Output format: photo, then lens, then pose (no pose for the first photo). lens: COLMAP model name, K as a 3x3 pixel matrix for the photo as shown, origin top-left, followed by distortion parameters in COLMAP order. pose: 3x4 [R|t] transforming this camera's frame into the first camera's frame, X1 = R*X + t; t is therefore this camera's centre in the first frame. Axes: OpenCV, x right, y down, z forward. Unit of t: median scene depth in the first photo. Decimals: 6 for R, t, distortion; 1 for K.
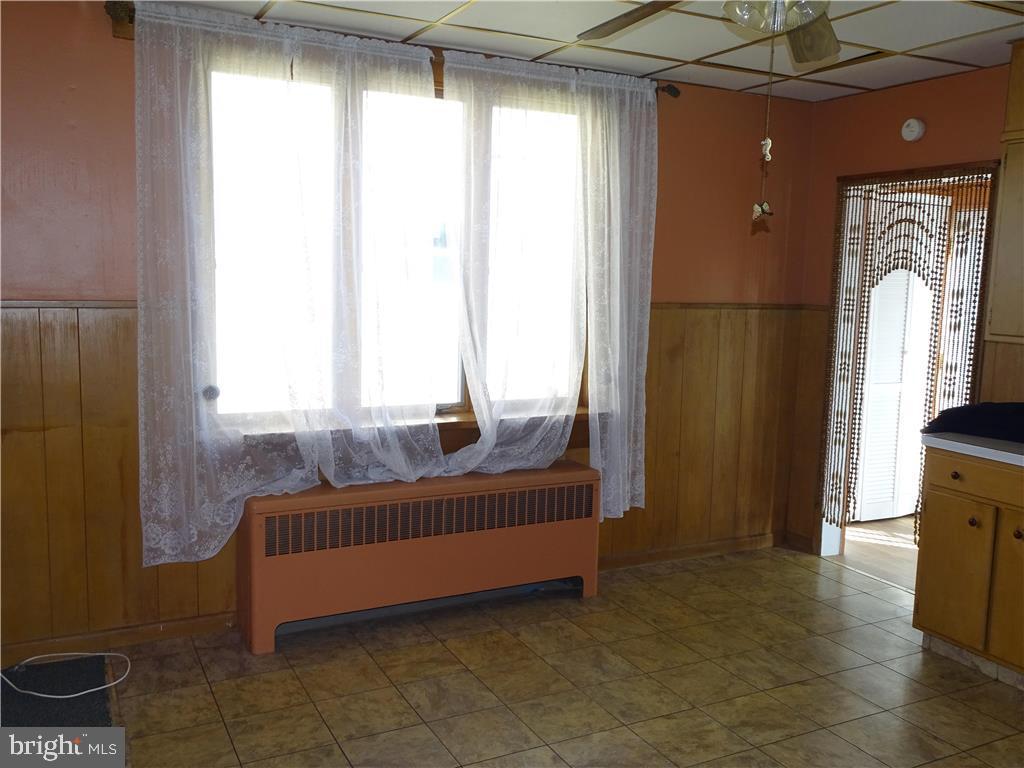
lens RADIAL K [[896.7, 0, 511.9], [0, 896.7, 384.0], [0, 0, 1]] dist [0.015735, 0.000262]
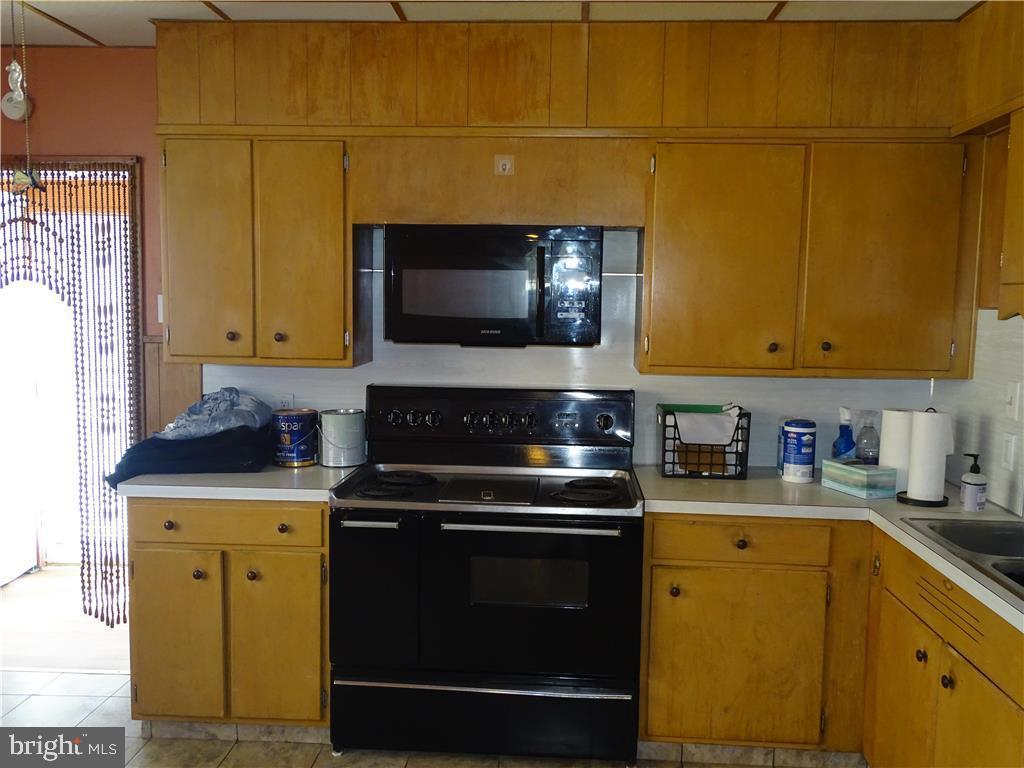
lens RADIAL K [[896.7, 0, 512.5], [0, 896.7, 381.6], [0, 0, 1]] dist [0.015735, 0.000262]
pose [[0.506171, -0.095629, 0.857115, -0.043594], [0.108733, 0.992979, 0.046575, -0.029993], [-0.855551, 0.069622, 0.513016, 0.234793]]
